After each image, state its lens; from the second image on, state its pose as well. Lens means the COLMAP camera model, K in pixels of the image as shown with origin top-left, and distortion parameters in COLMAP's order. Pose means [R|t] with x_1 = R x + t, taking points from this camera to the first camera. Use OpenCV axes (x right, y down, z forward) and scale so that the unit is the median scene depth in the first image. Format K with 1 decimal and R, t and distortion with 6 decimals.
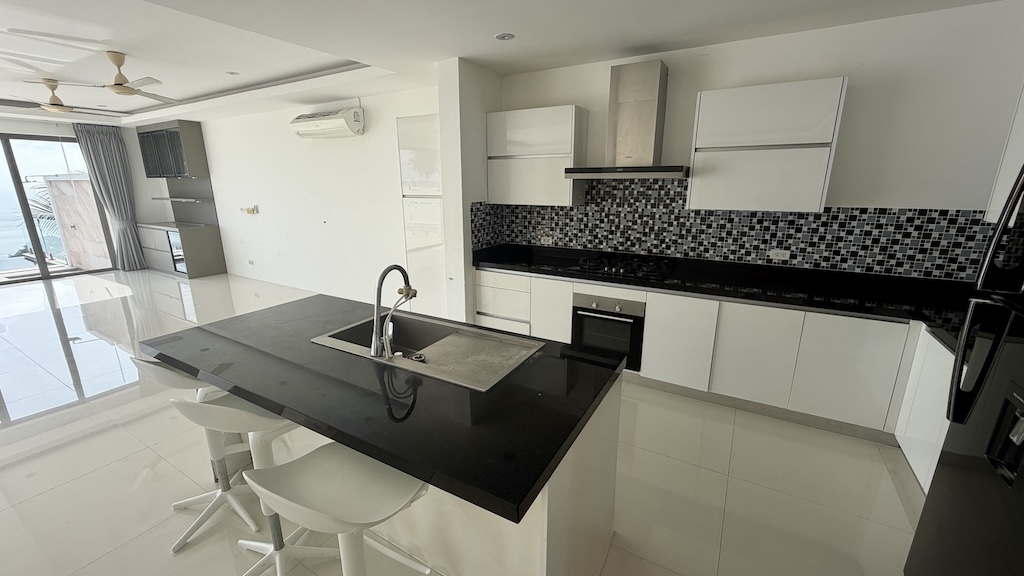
lens RADIAL K [[409.3, 0, 508.3], [0, 409.3, 287.9], [0, 0, 1]] dist [-0.001704, 0.000380]
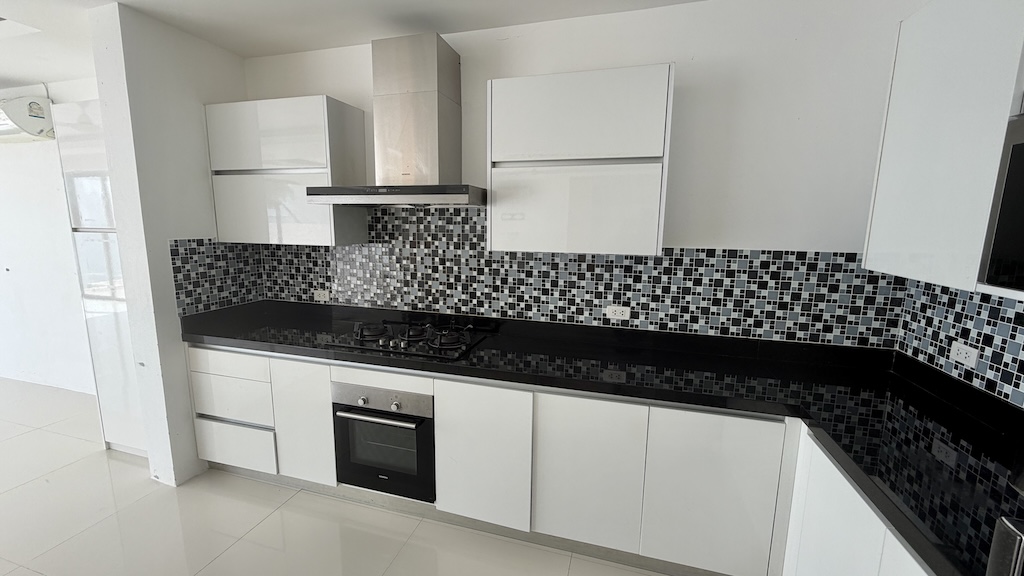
lens RADIAL K [[409.3, 0, 509.5], [0, 409.3, 289.0], [0, 0, 1]] dist [-0.001704, 0.000380]
pose [[0.968811, -0.022930, 0.246736, 0.258831], [0.046182, 0.994972, -0.088867, -0.058371], [-0.243458, 0.097490, 0.965000, 0.296791]]
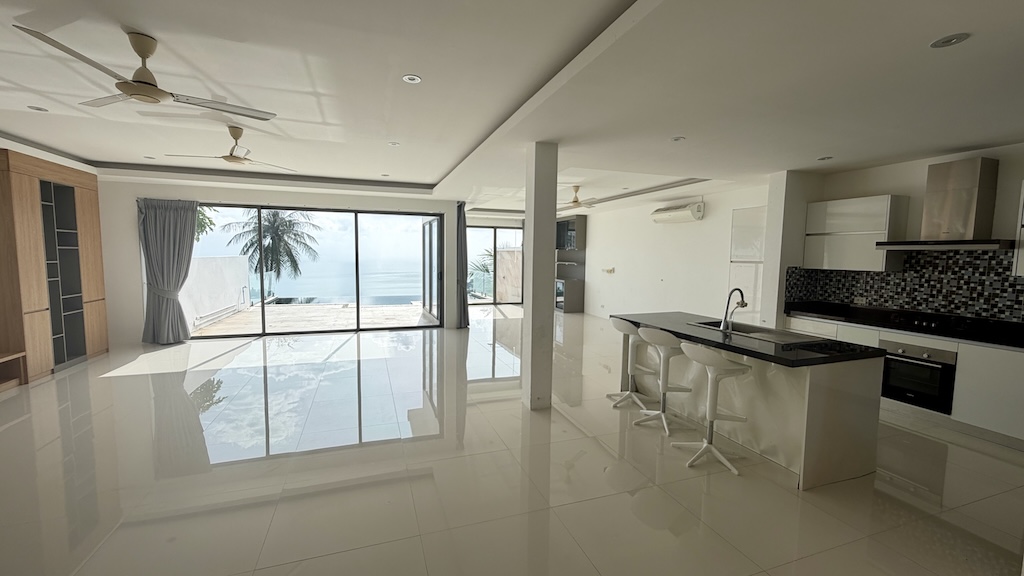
lens RADIAL K [[409.3, 0, 509.7], [0, 409.3, 290.0], [0, 0, 1]] dist [-0.001704, 0.000380]
pose [[0.769086, 0.067464, -0.635575, 0.071625], [-0.174709, 0.978732, -0.107519, 0.183048], [0.614804, 0.193732, 0.764515, -0.621275]]
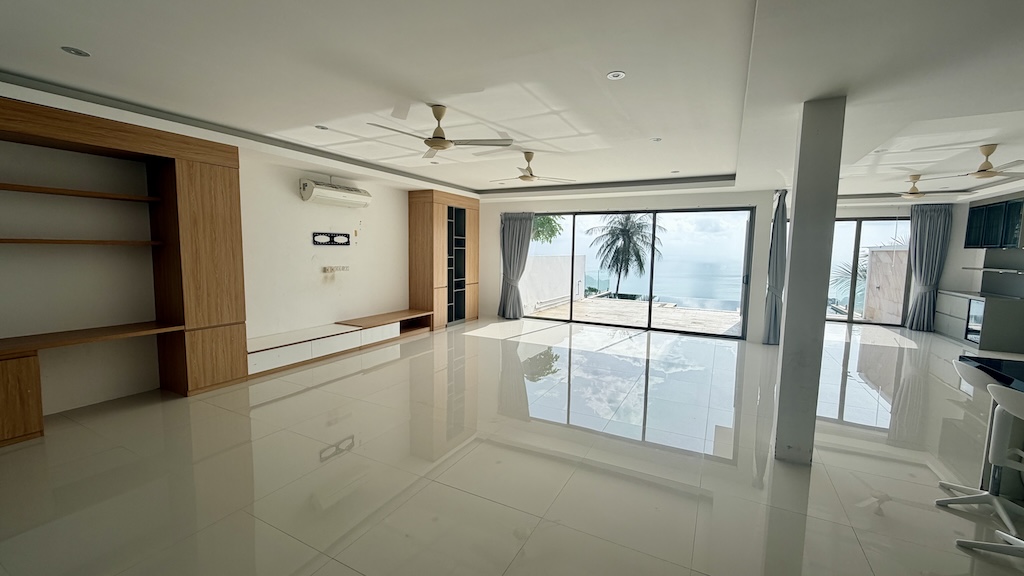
lens RADIAL K [[409.3, 0, 510.8], [0, 409.3, 290.0], [0, 0, 1]] dist [-0.001704, 0.000380]
pose [[0.054782, 0.100566, -0.993421, 0.207604], [-0.266205, 0.960376, 0.082541, 0.113684], [0.962358, 0.259932, 0.079383, -0.353754]]
